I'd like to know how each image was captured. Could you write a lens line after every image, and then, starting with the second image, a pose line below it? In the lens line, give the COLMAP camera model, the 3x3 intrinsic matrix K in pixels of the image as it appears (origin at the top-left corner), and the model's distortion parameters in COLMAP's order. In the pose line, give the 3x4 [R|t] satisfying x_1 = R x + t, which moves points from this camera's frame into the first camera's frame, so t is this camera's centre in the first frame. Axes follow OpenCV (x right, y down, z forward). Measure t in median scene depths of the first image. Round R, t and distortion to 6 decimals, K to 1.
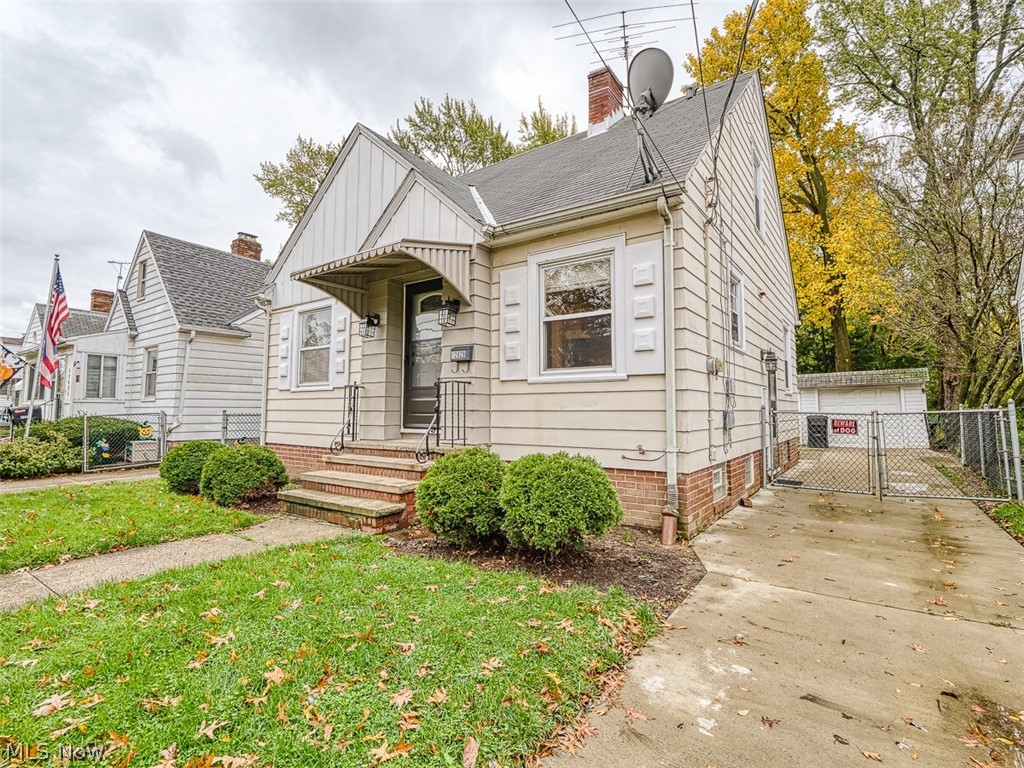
lens RADIAL K [[502.7, 0, 514.6], [0, 502.7, 371.4], [0, 0, 1]] dist [-0.001557, -0.000377]
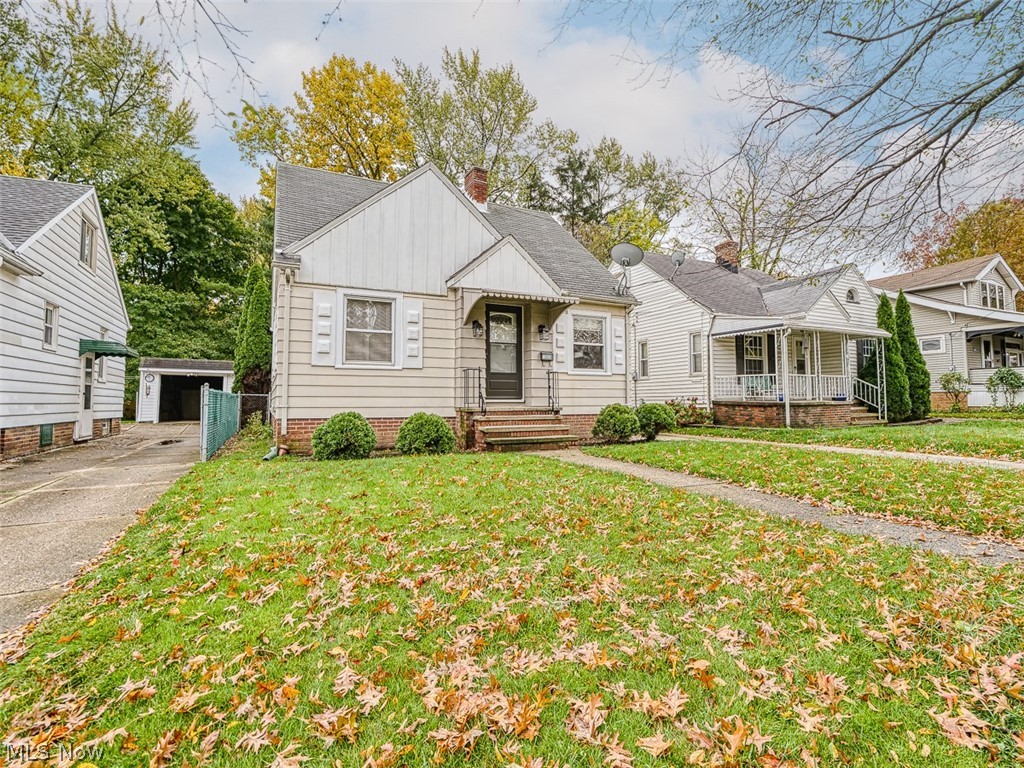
lens RADIAL K [[502.7, 0, 514.6], [0, 502.7, 371.4], [0, 0, 1]] dist [-0.001557, -0.000377]
pose [[0.477997, 0.054829, 0.876649, -1.793858], [-0.064059, 0.997568, -0.027464, 0.078772], [-0.876023, -0.043029, 0.480347, 0.241754]]
